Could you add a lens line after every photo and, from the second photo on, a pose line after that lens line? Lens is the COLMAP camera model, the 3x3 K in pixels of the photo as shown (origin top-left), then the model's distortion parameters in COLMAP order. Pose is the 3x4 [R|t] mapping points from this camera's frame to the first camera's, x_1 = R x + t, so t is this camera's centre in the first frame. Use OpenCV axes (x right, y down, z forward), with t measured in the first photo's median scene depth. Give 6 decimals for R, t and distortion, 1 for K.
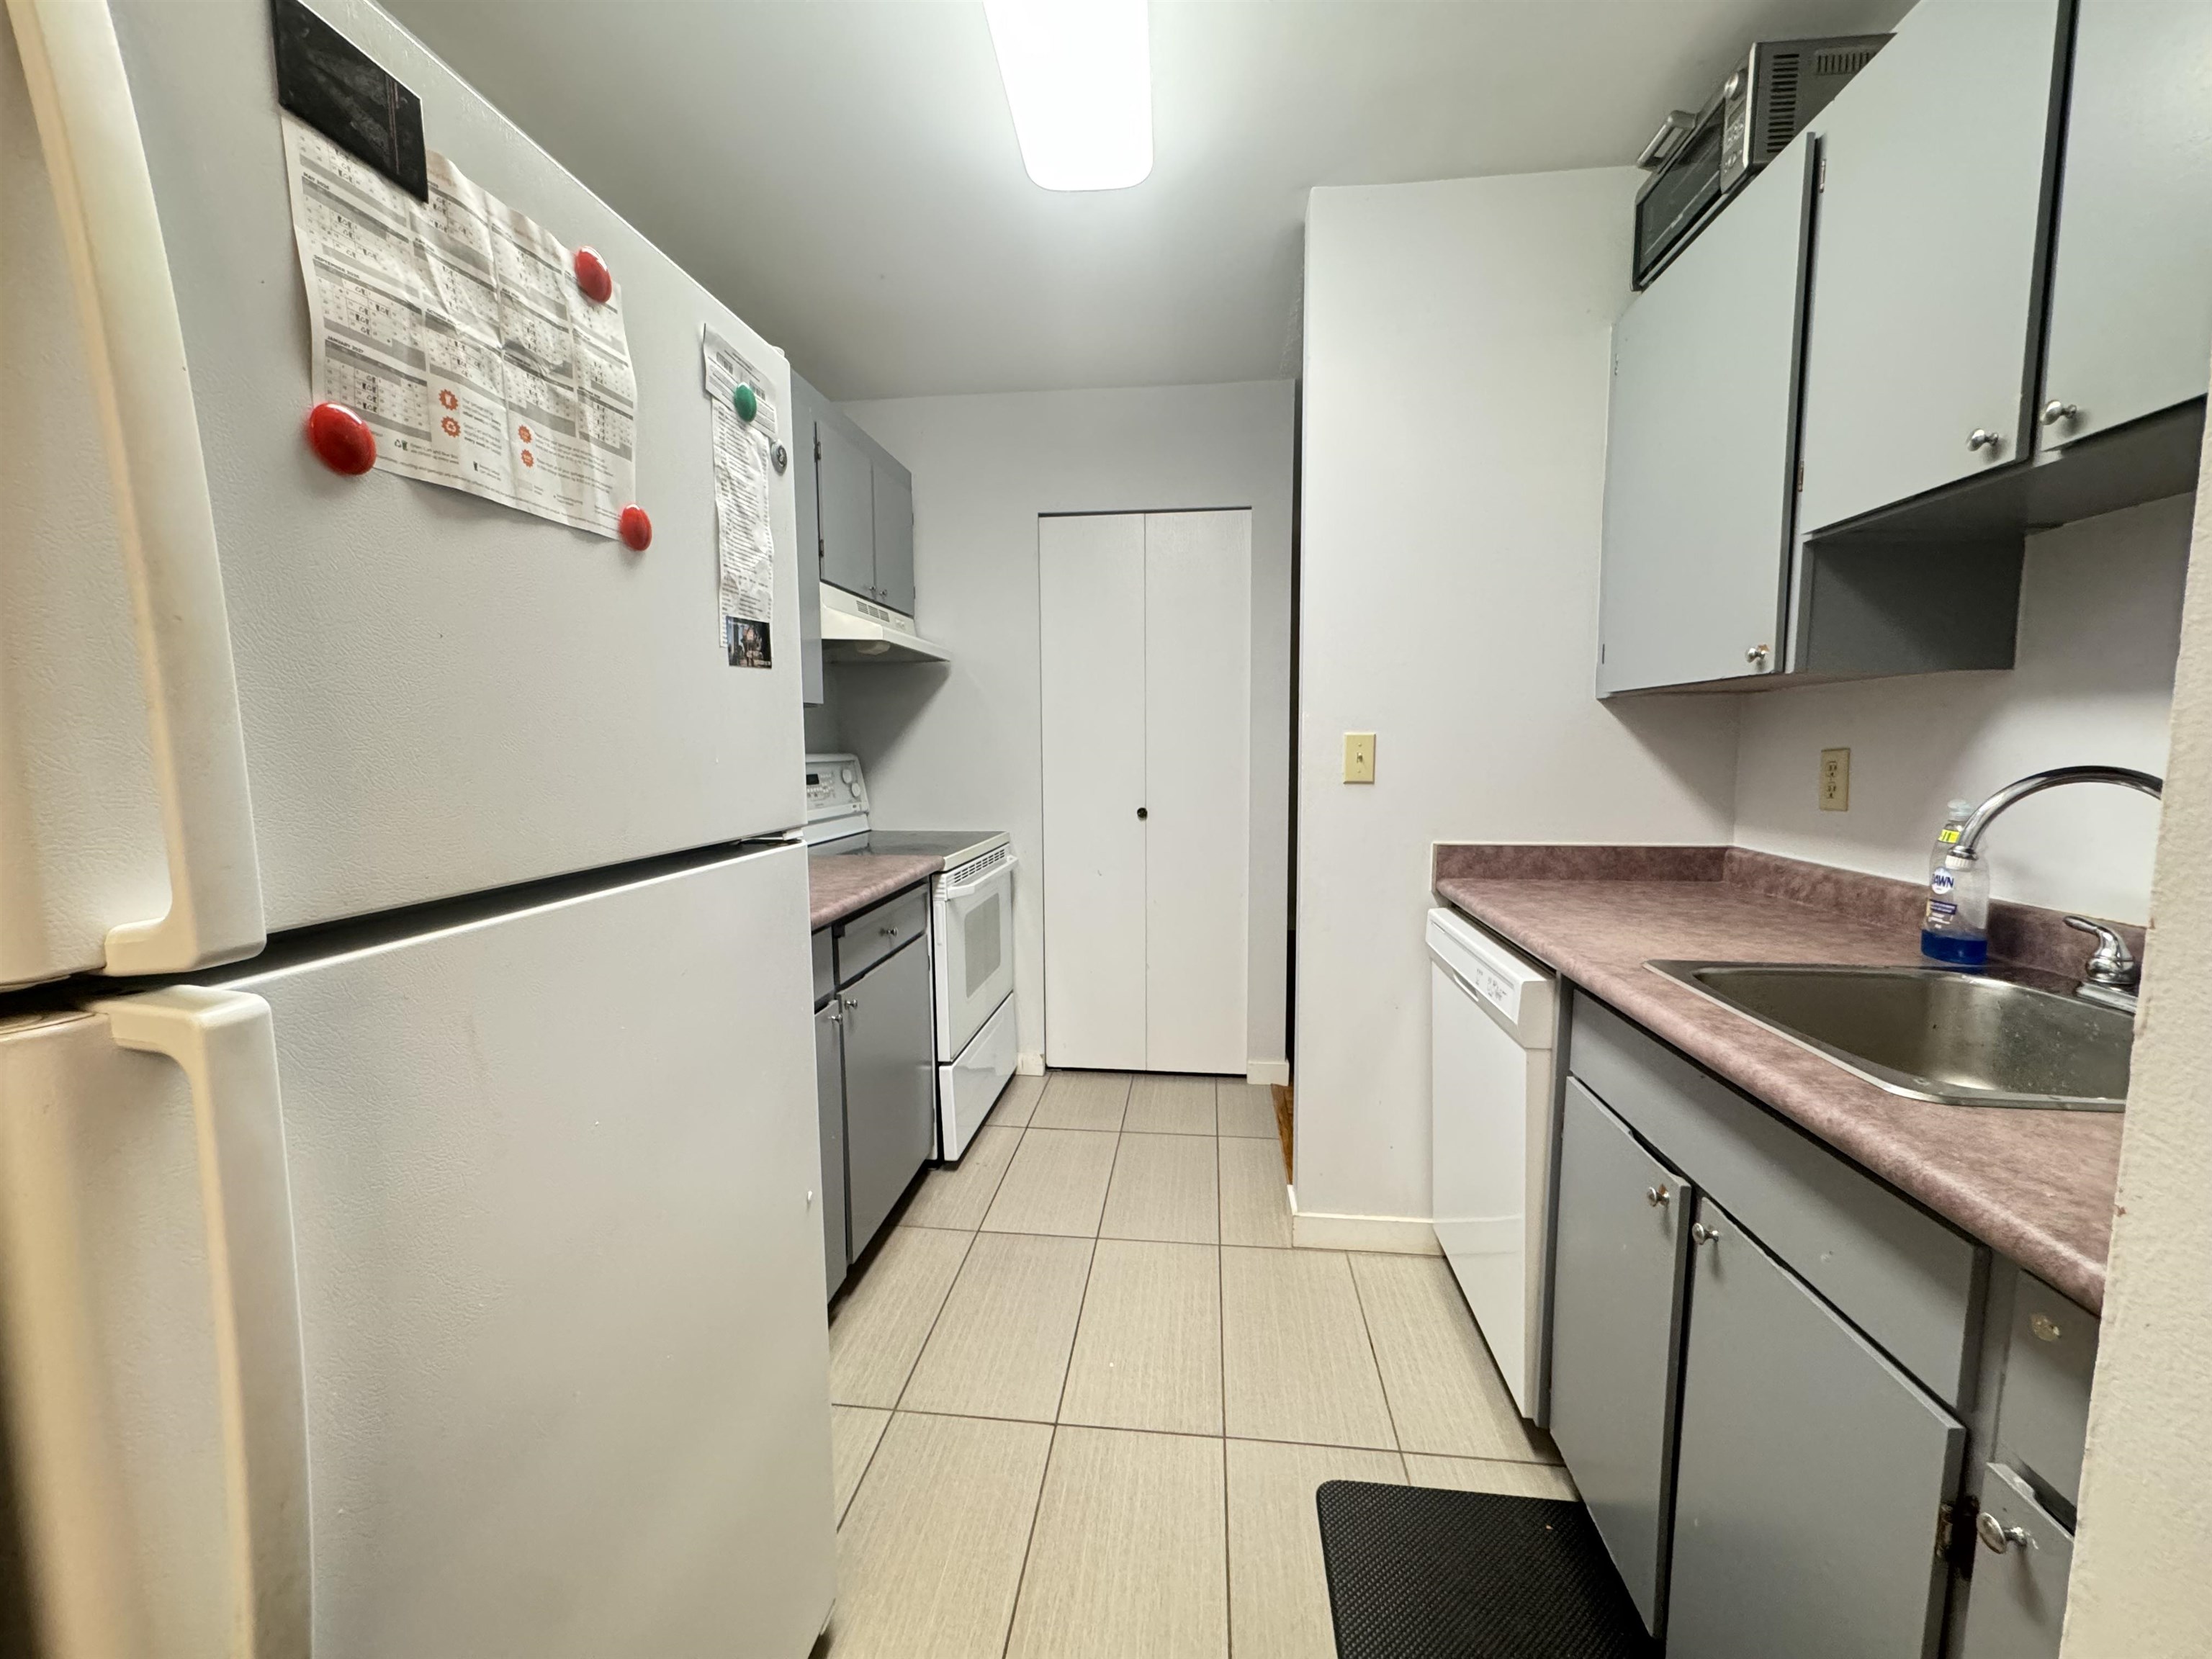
lens RADIAL K [[888.9, 0, 1106.0], [0, 888.9, 829.5], [0, 0, 1]] dist [0.003994, -0.002814]
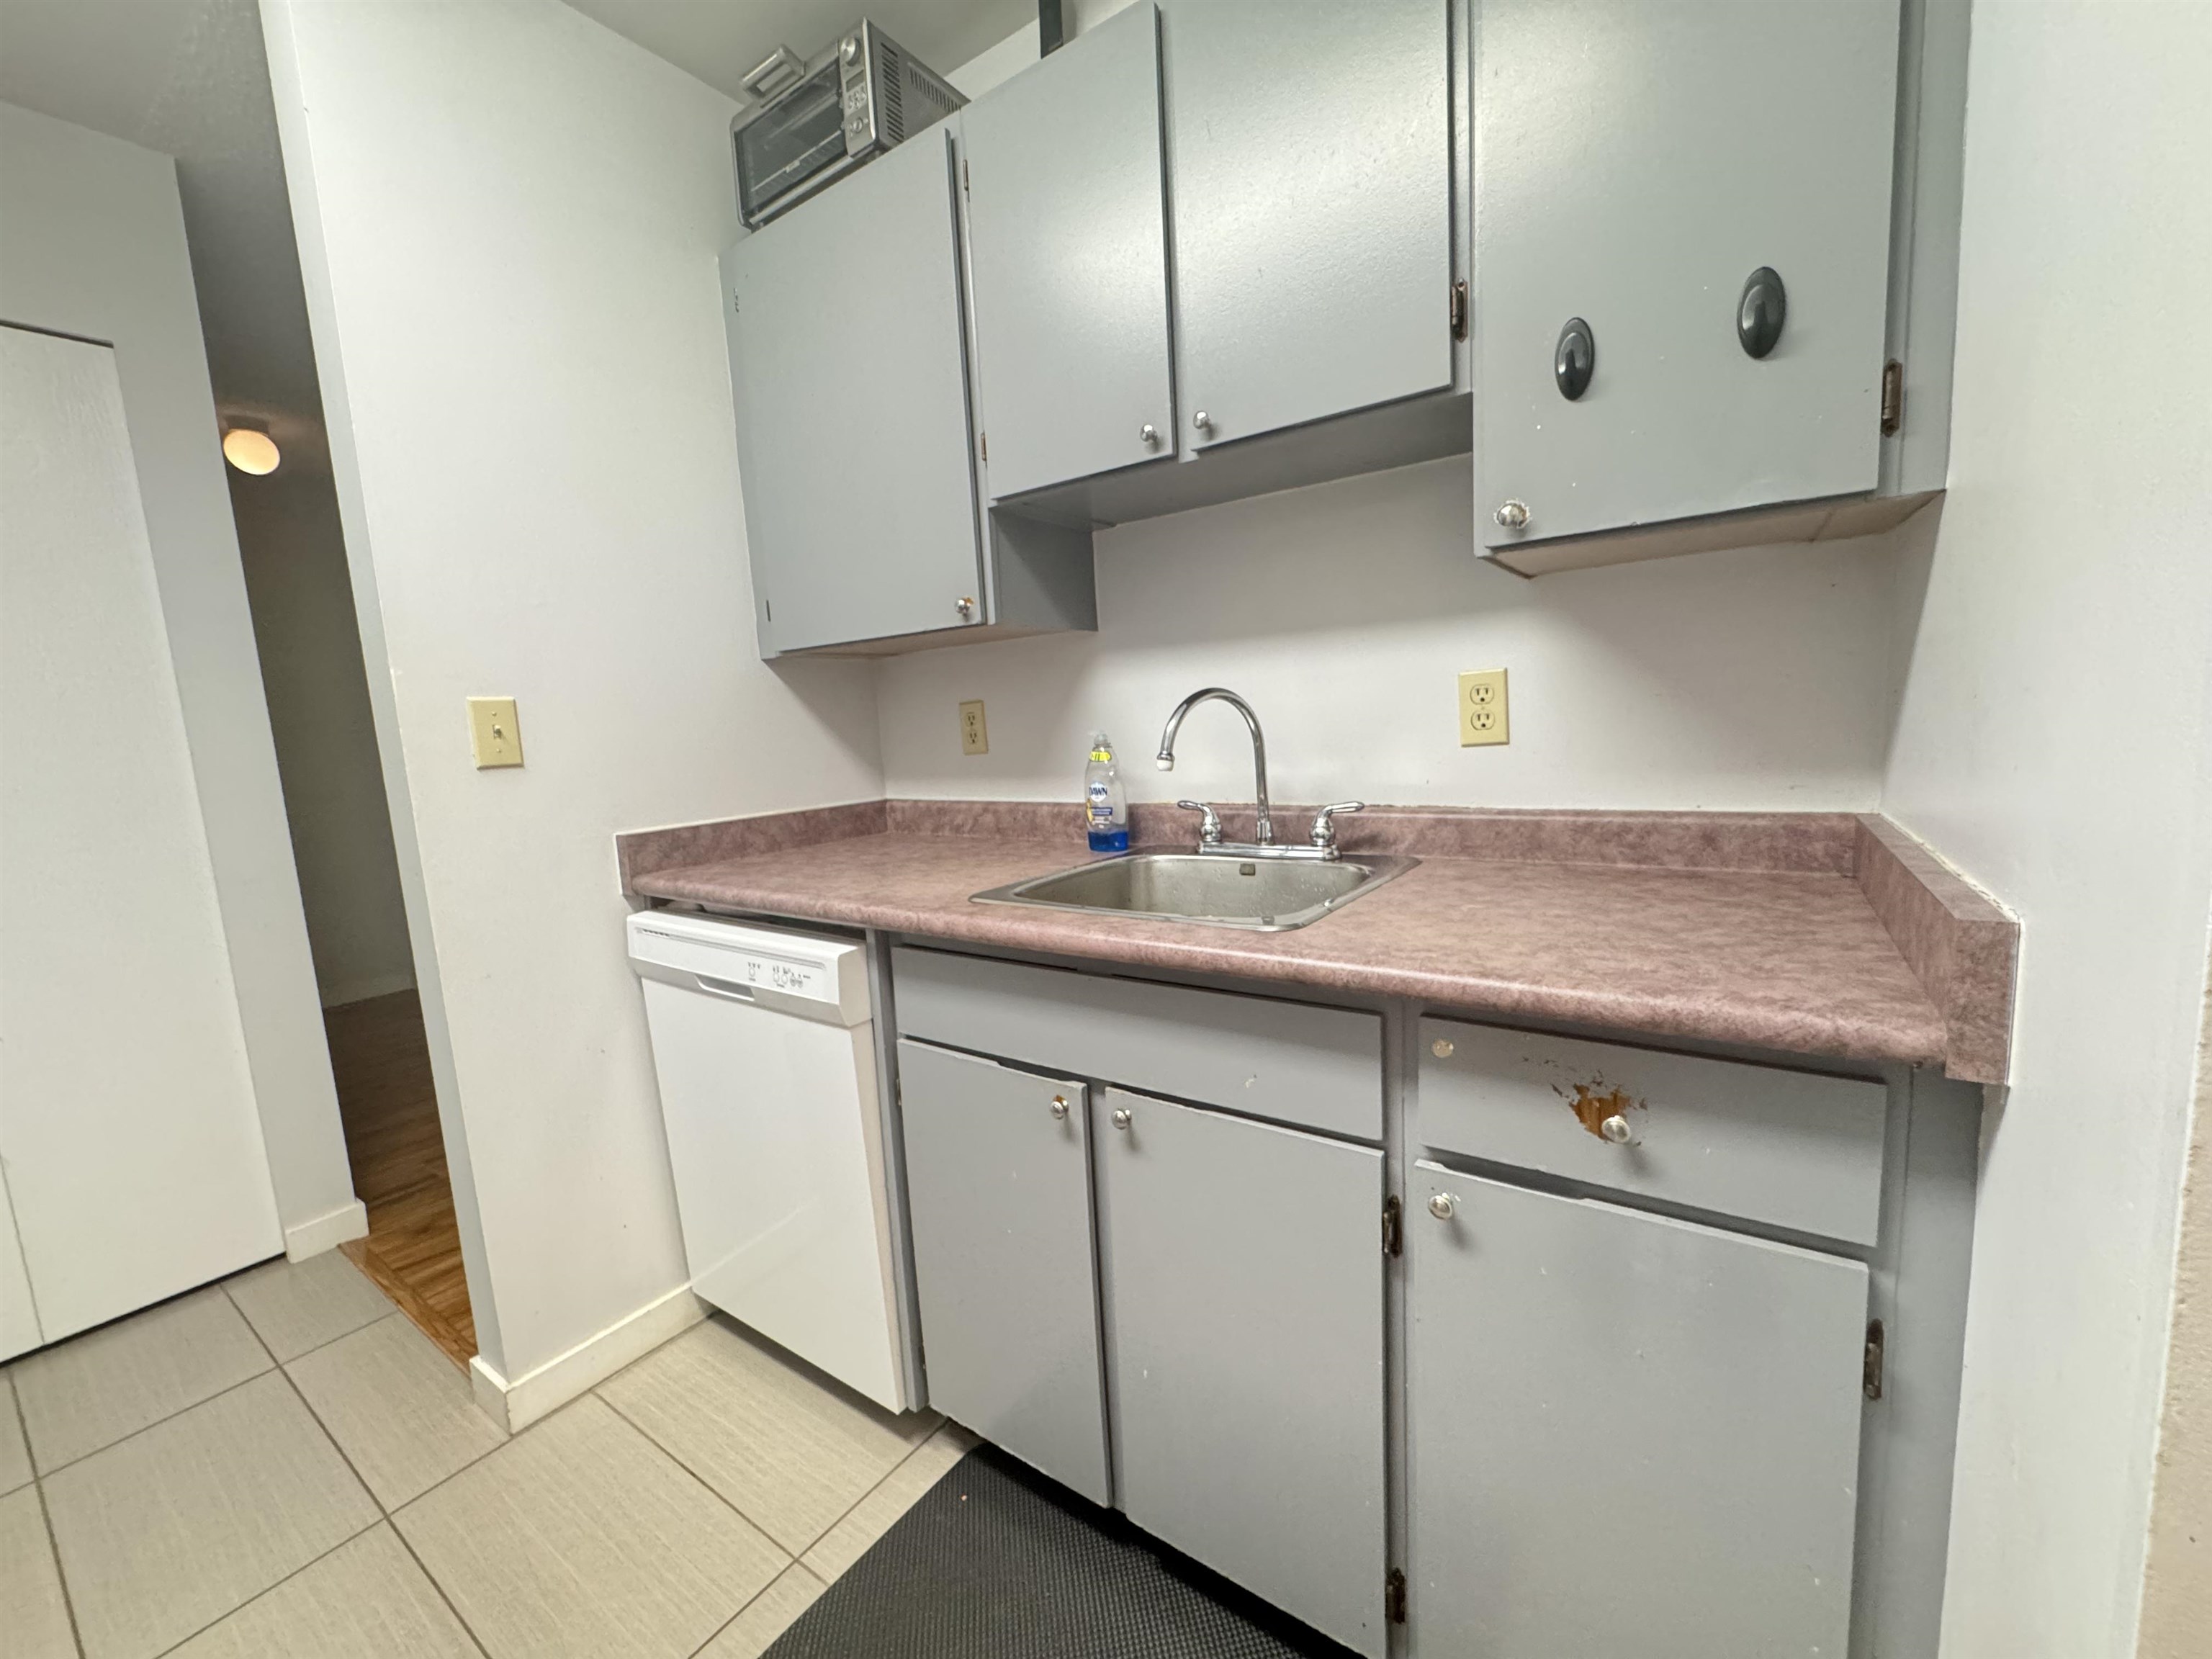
lens RADIAL K [[888.9, 0, 1106.0], [0, 888.9, 829.5], [0, 0, 1]] dist [0.003994, -0.002814]
pose [[0.481281, -0.131234, 0.866687, -0.155894], [0.136403, 0.987898, 0.073842, 0.015859], [-0.865888, 0.082680, 0.493357, 0.303755]]
